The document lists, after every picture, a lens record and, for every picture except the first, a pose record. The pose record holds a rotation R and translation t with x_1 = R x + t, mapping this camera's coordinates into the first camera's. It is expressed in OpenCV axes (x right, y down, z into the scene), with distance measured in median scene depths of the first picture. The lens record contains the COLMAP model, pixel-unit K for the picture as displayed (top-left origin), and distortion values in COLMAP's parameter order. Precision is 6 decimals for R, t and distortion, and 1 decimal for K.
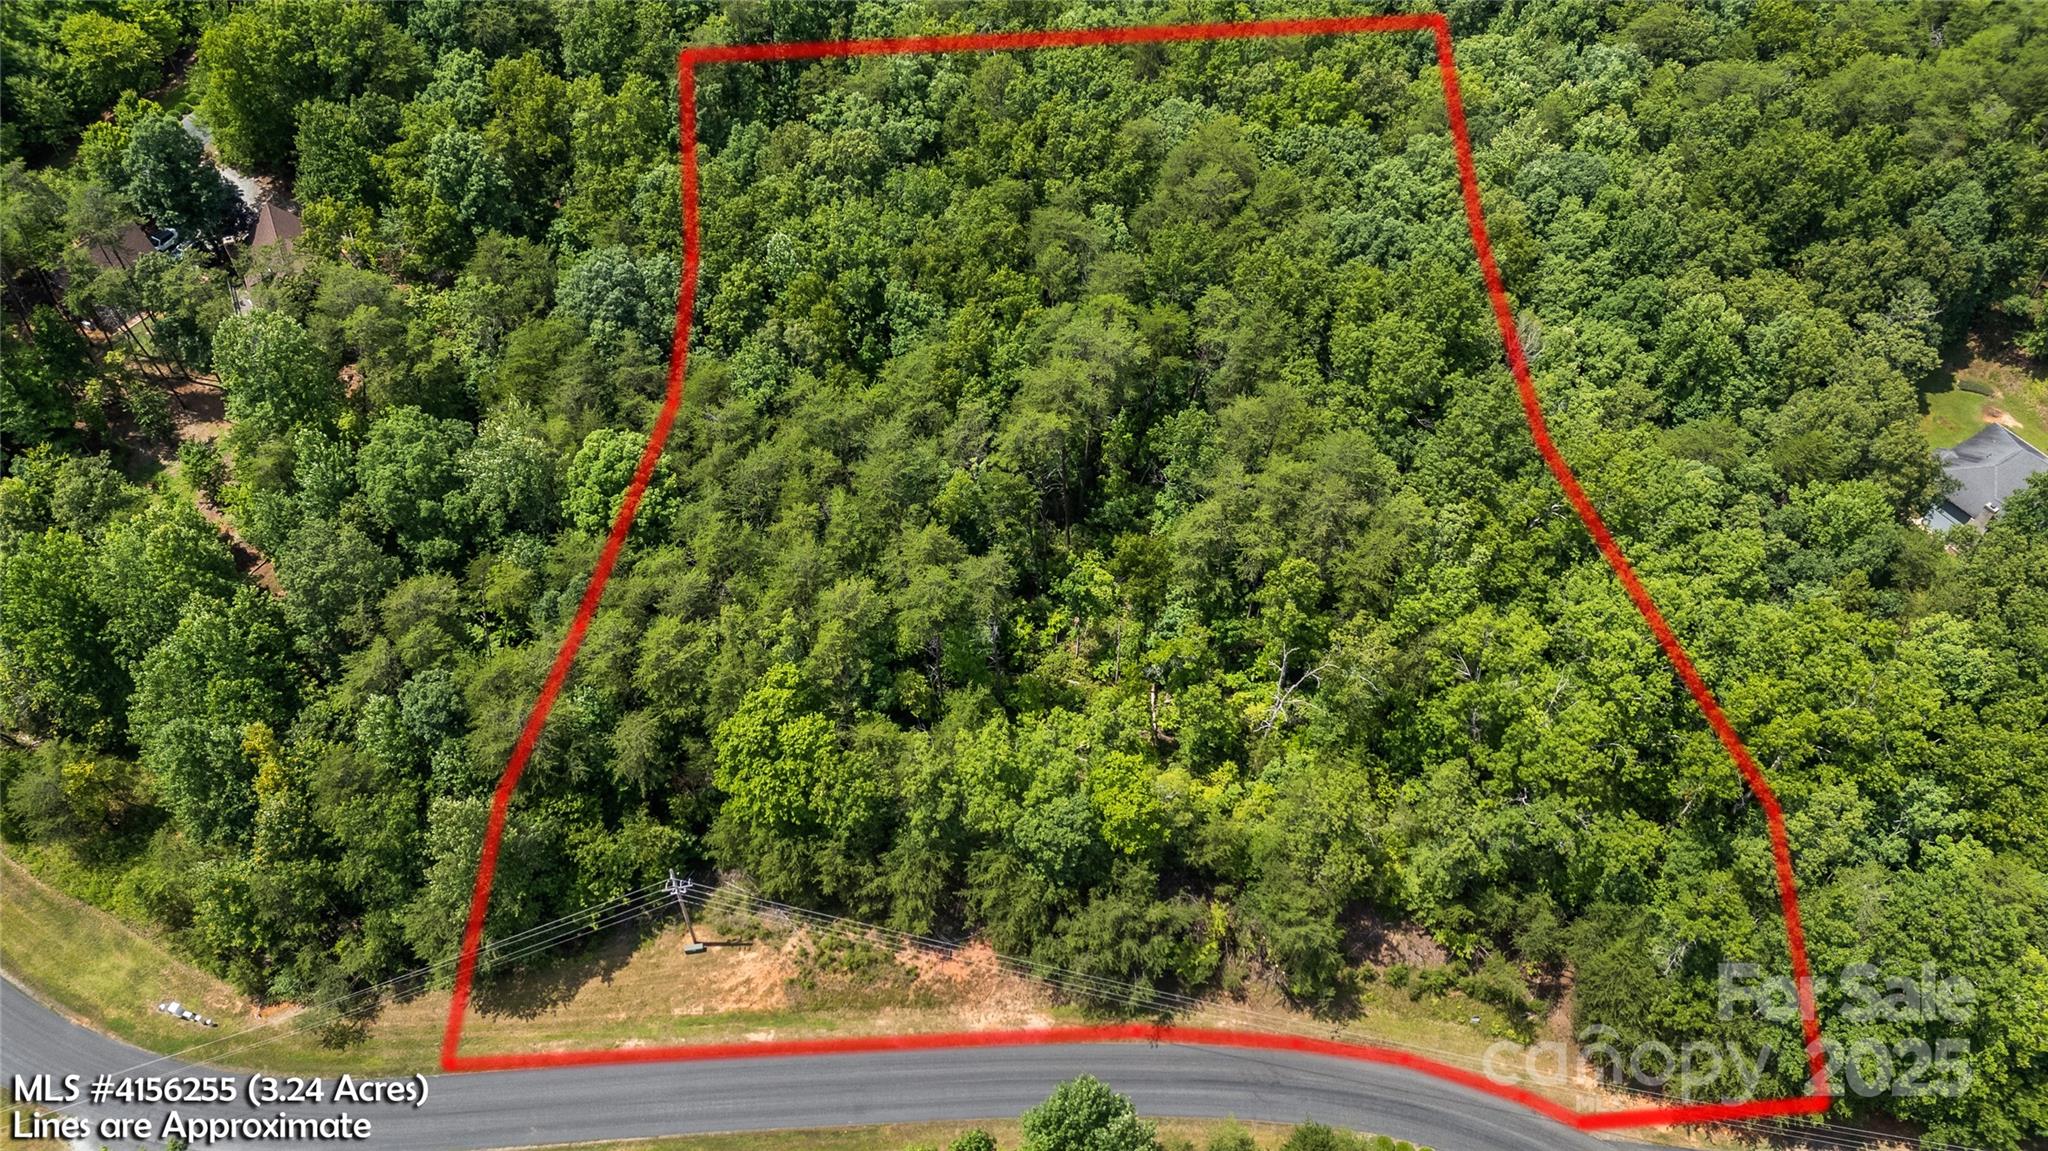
lens RADIAL K [[1411.6, 0, 1025.8], [0, 1411.6, 578.5], [0, 0, 1]] dist [0.055755, -0.048360]
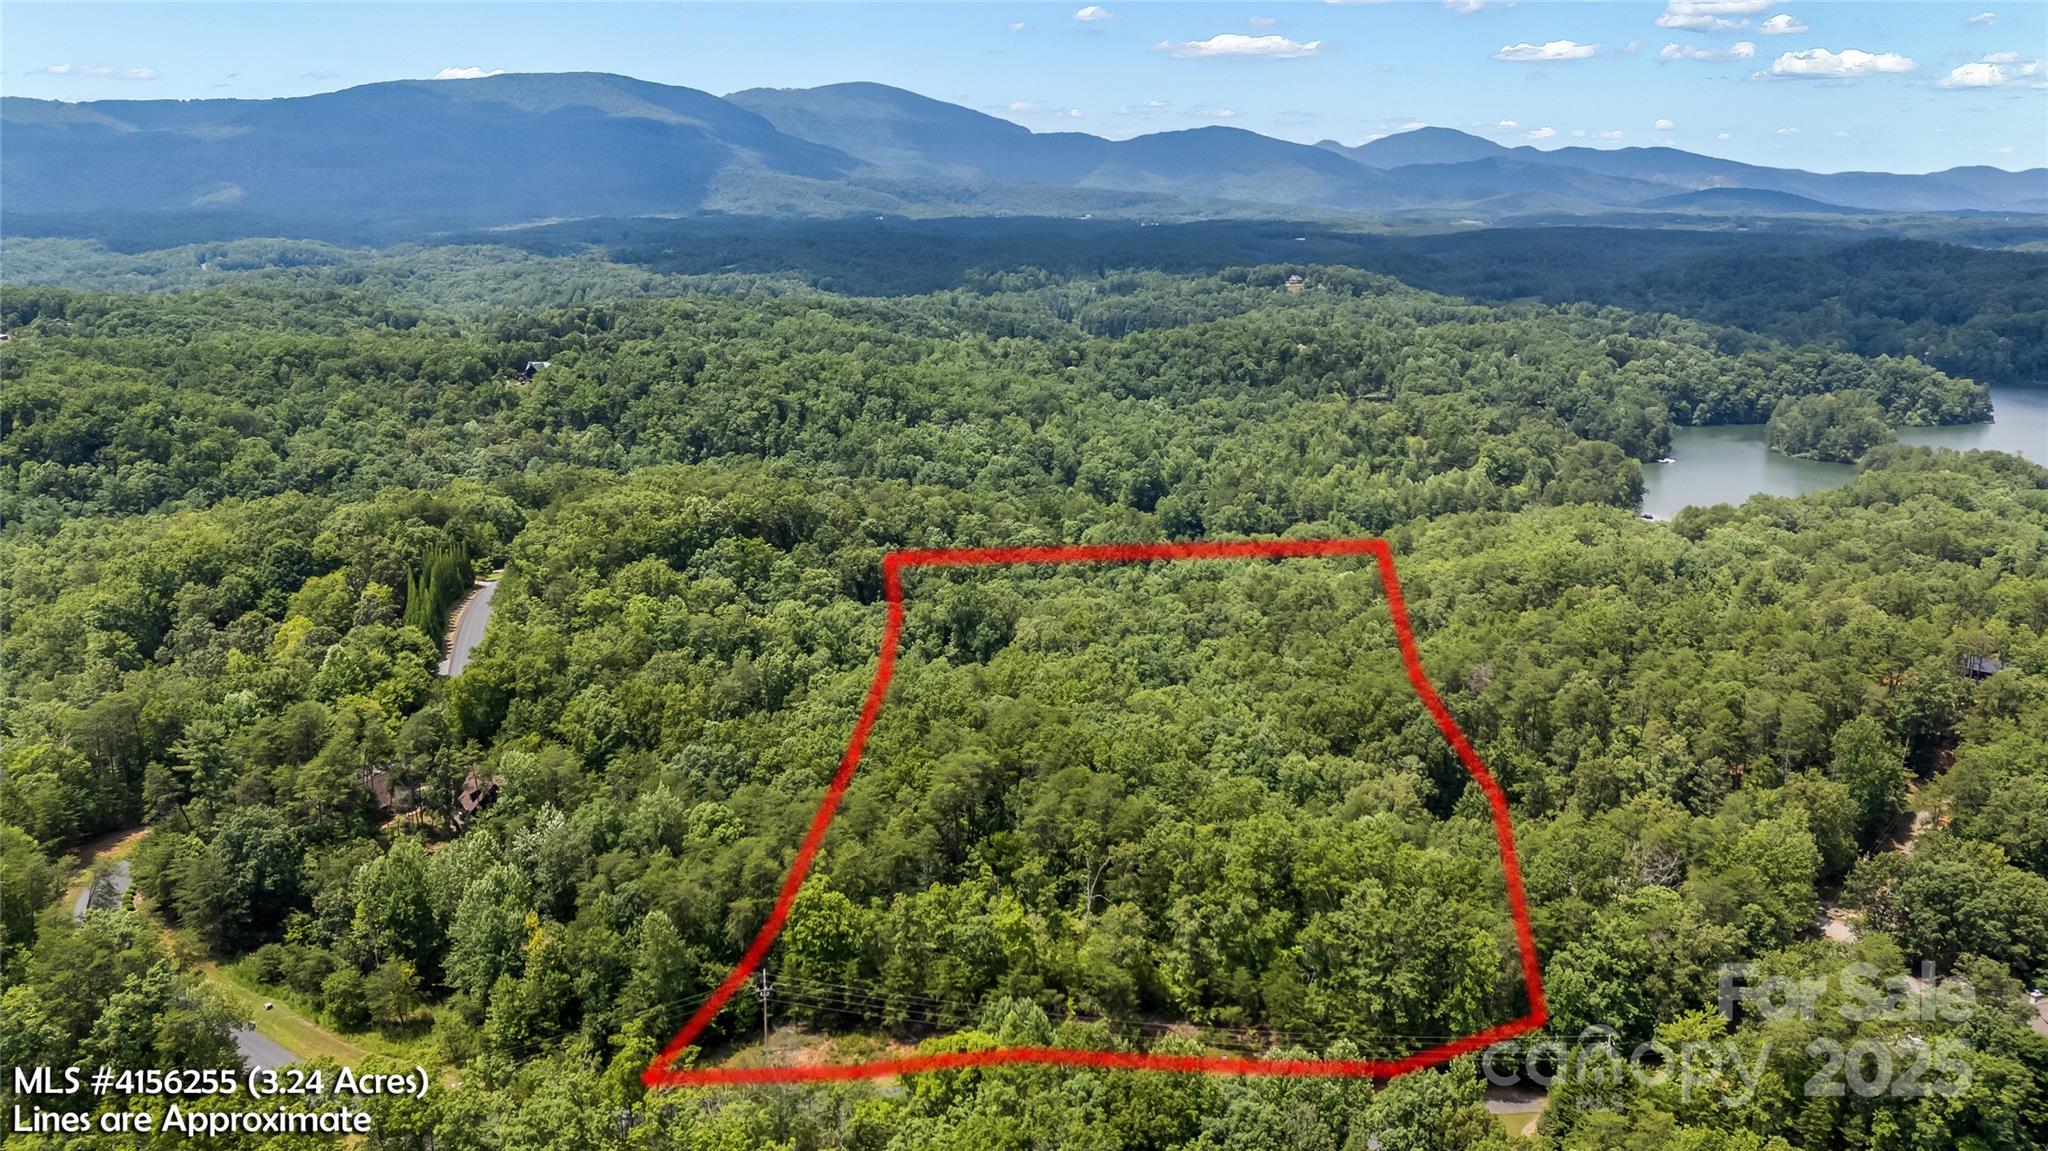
lens RADIAL K [[1411.6, 0, 1025.8], [0, 1411.6, 578.5], [0, 0, 1]] dist [0.055755, -0.048360]
pose [[0.990606, -0.035018, 0.132190, -0.126588], [0.106166, 0.806212, -0.582023, 0.814092], [-0.086192, 0.590590, 0.802356, -0.719072]]
